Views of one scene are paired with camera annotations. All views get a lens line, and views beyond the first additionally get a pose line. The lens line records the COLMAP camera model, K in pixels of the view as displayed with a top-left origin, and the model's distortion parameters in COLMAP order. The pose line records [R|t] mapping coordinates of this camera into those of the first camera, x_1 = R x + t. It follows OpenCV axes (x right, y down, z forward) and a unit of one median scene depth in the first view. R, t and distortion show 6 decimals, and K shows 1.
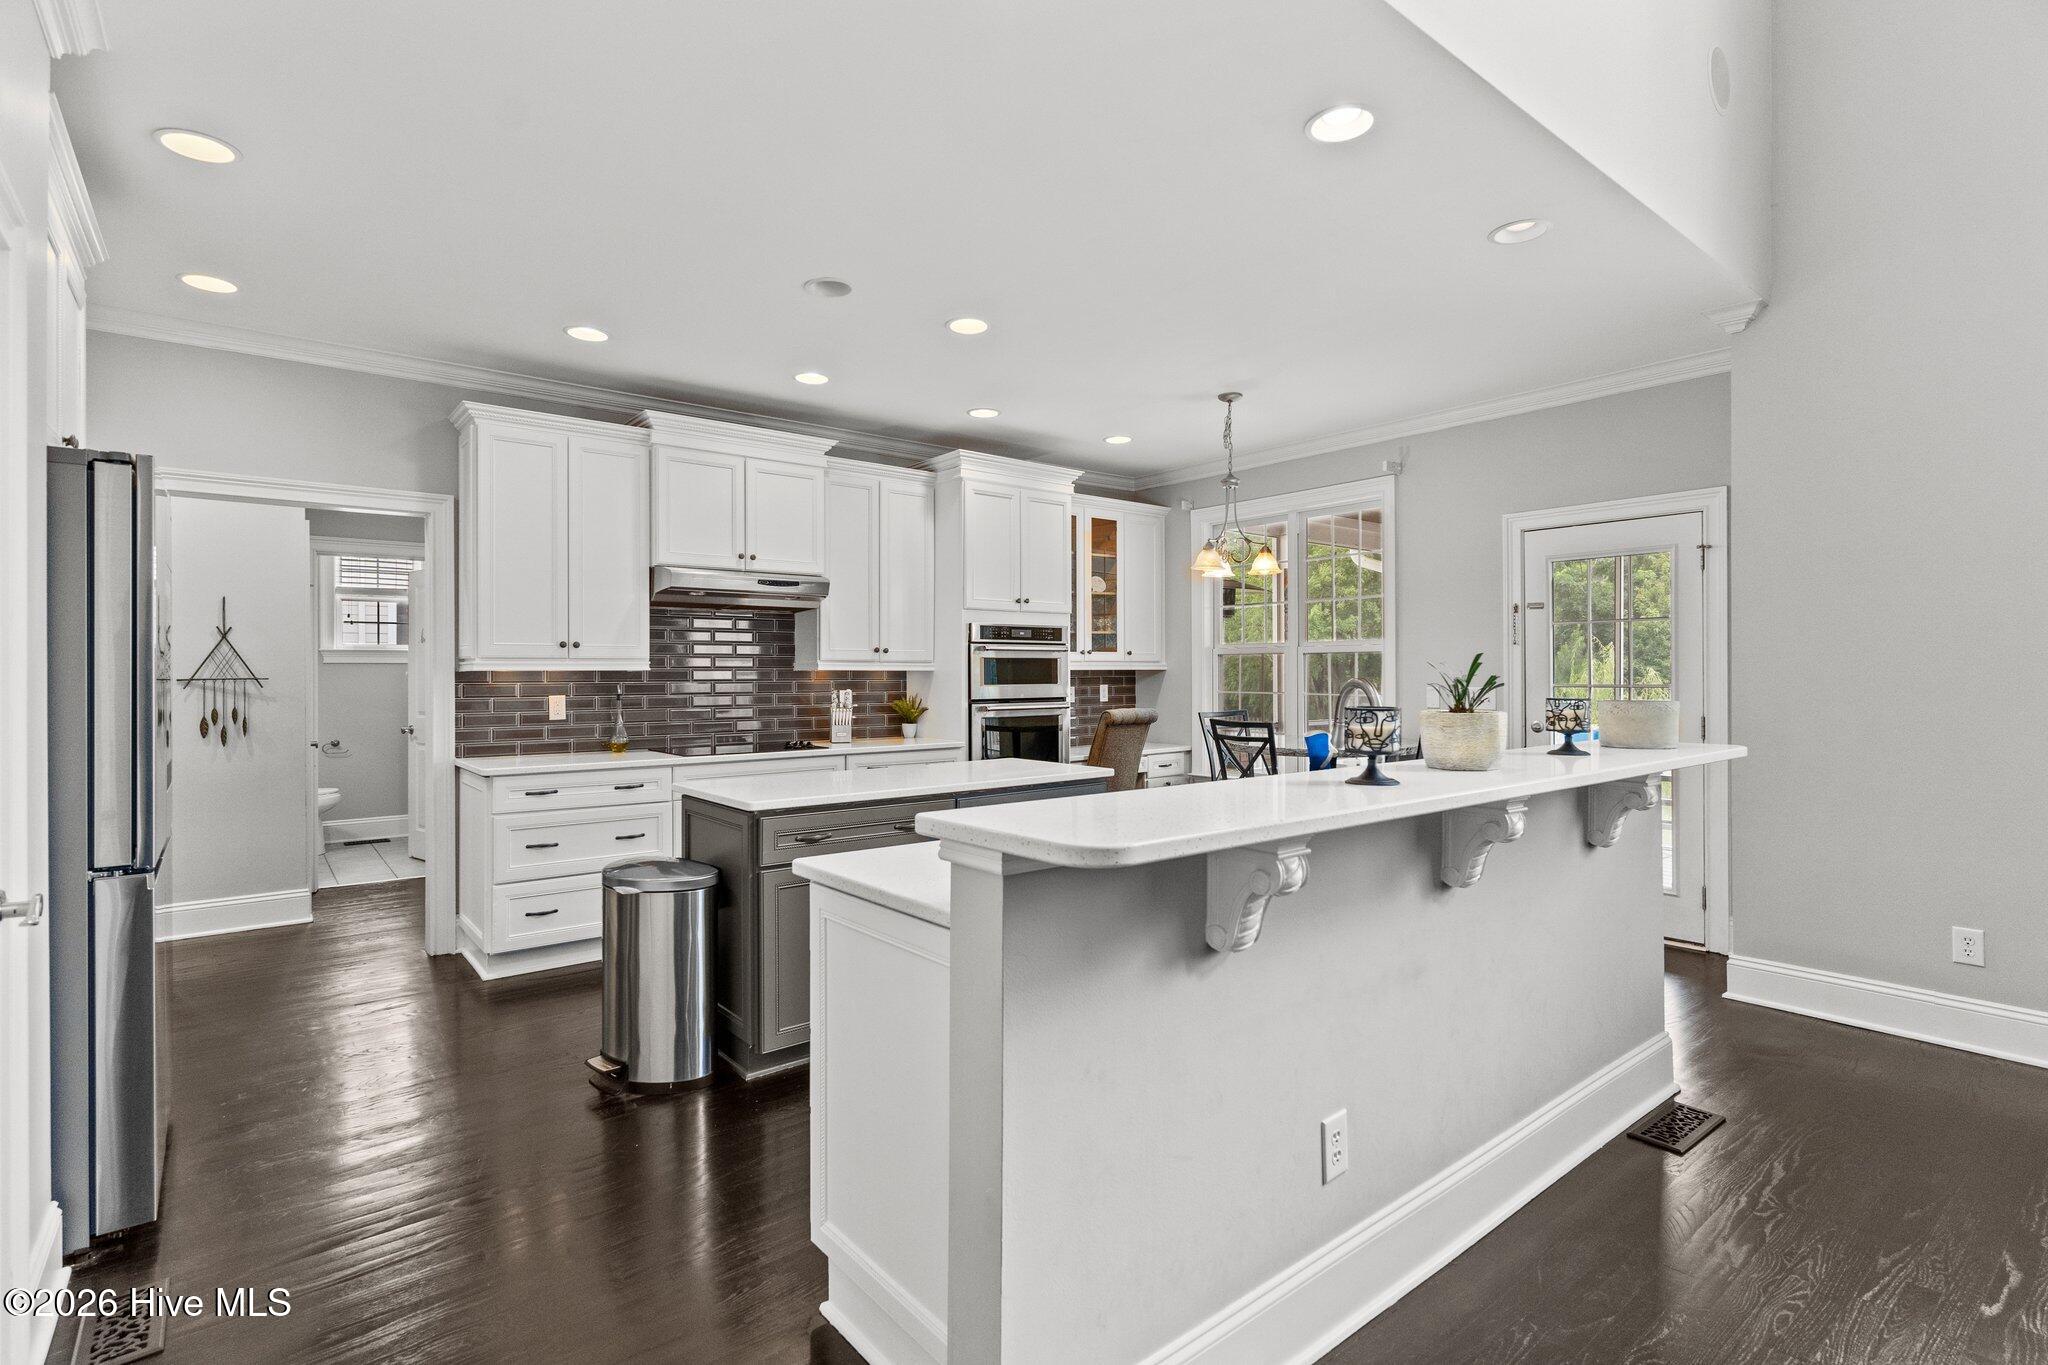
lens RADIAL K [[989.4, 0, 1027.6], [0, 989.4, 679.8], [0, 0, 1]] dist [-0.005714, -0.000359]
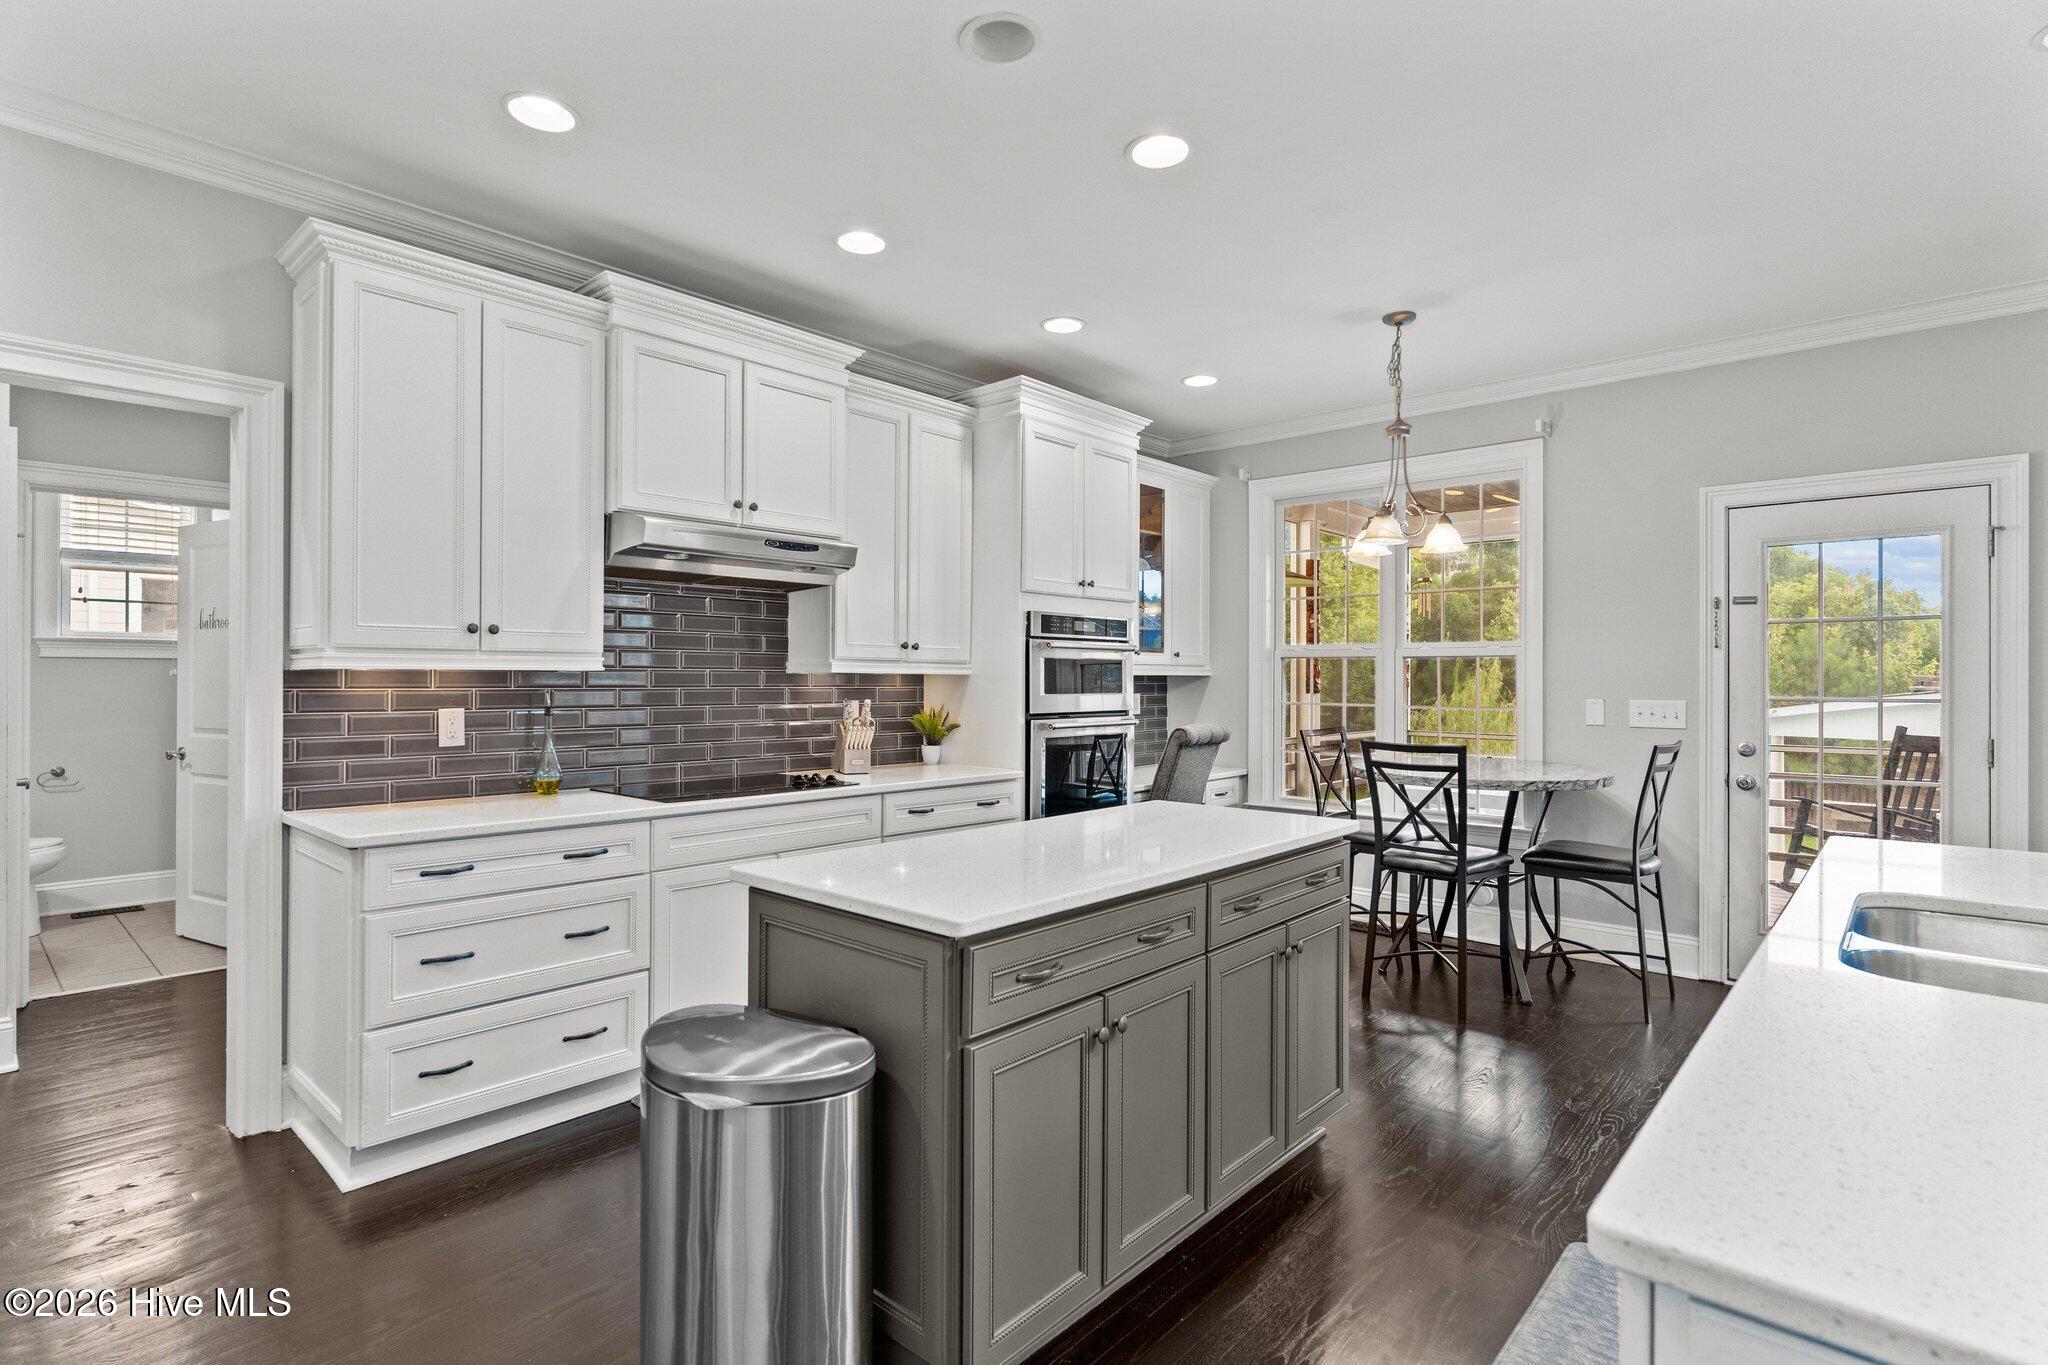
lens RADIAL K [[1005.1, 0, 1019.6], [0, 1005.1, 681.3], [0, 0, 1]] dist [-0.004910, -0.000040]
pose [[0.988002, 0.006865, 0.154290, -0.200753], [-0.006309, 0.999972, -0.004090, -0.001428], [-0.154314, 0.003068, 0.988017, 0.281548]]
